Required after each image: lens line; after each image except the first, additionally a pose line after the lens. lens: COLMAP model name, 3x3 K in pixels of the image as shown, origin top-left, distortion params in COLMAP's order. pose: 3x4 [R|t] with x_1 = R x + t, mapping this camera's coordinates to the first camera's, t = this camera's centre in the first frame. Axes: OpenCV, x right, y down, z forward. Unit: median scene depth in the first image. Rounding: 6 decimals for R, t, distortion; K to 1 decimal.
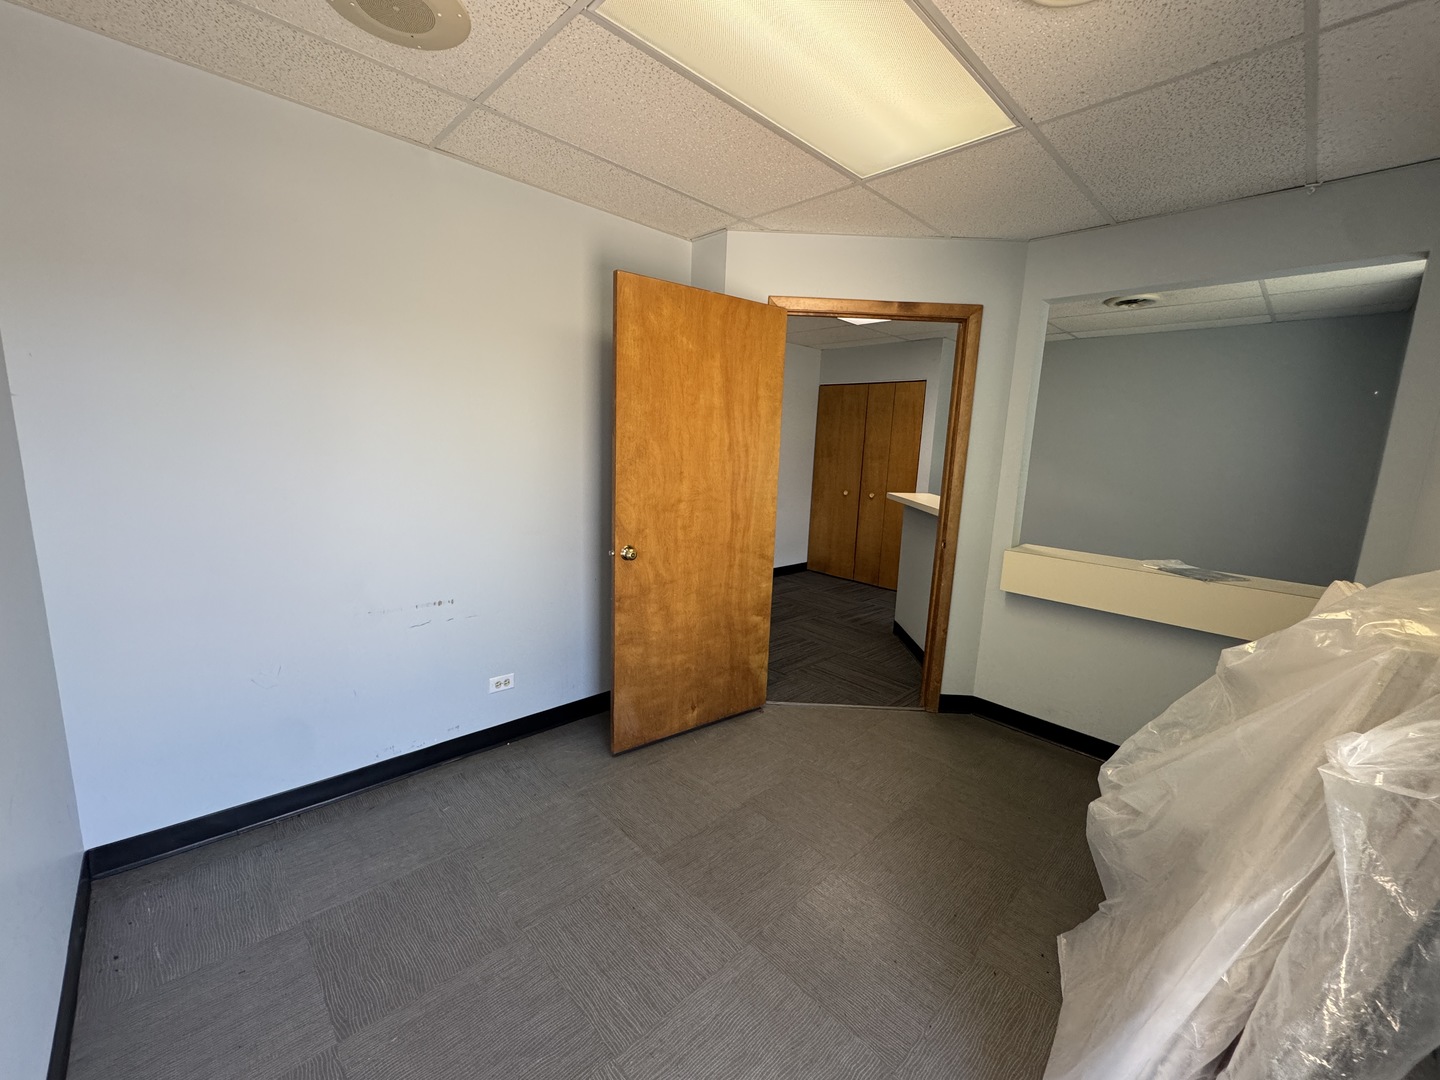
lens RADIAL K [[571.9, 0, 720.0], [0, 571.9, 540.0], [0, 0, 1]] dist [-0.000588, -0.000032]
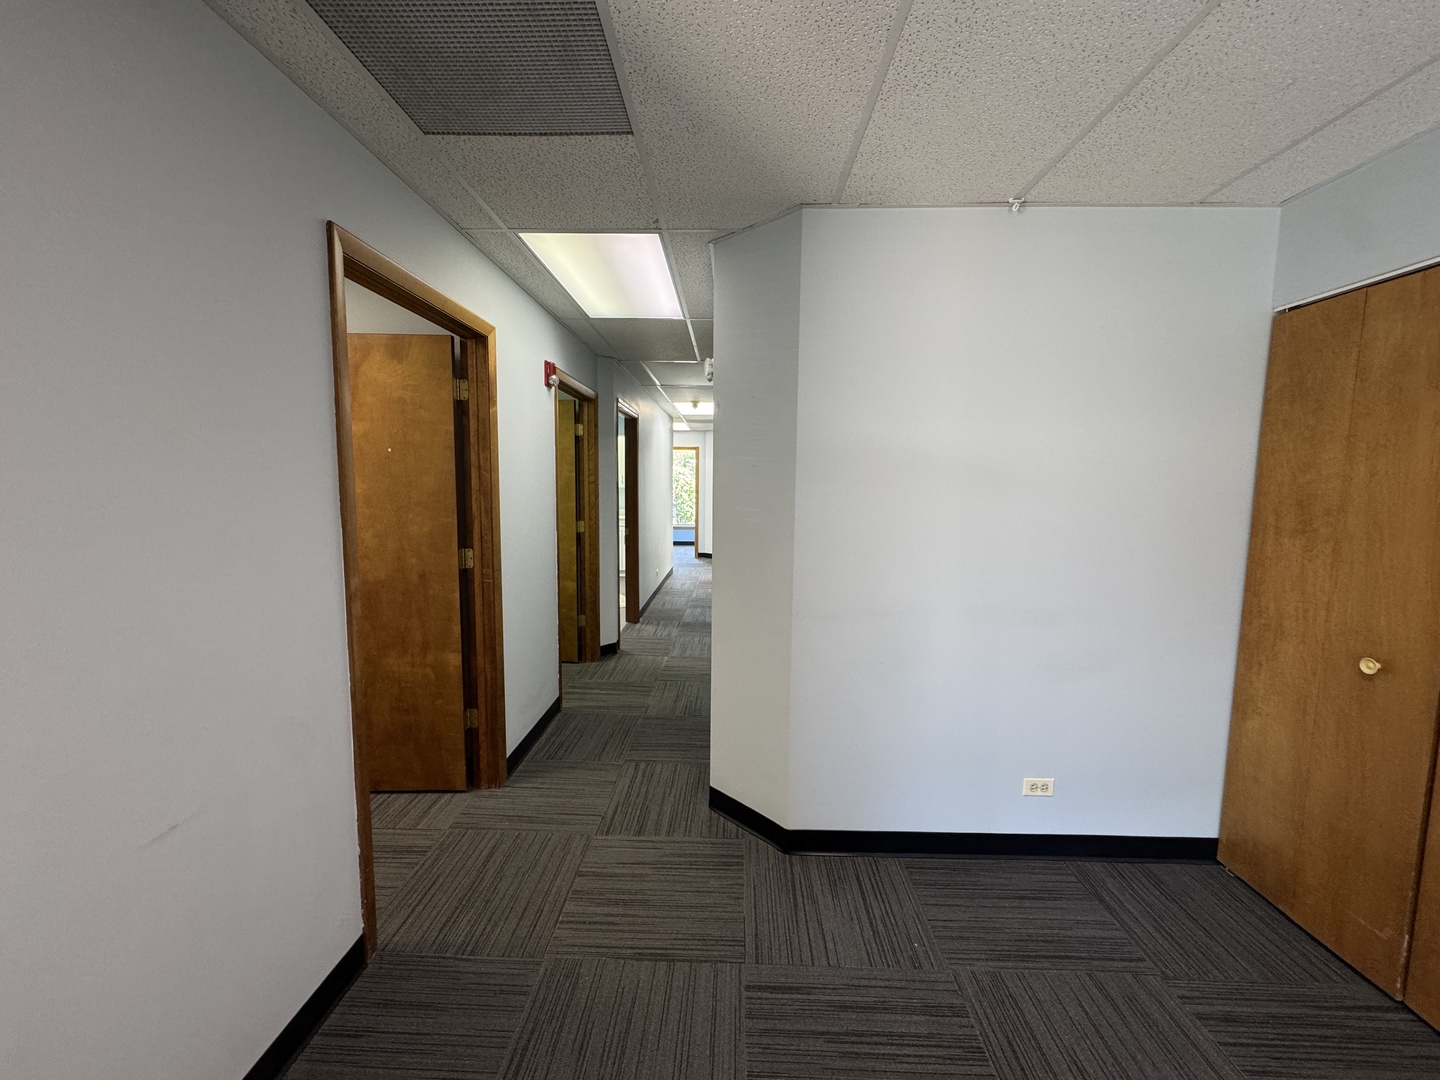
lens RADIAL K [[585.0, 0, 720.0], [0, 585.0, 540.0], [0, 0, 1]] dist [0.001218, 0.000167]
pose [[0.704306, 0.039891, -0.708775, 0.199937], [-0.101650, 0.993798, -0.045077, -0.099879], [0.702581, 0.103796, 0.703993, 0.580856]]
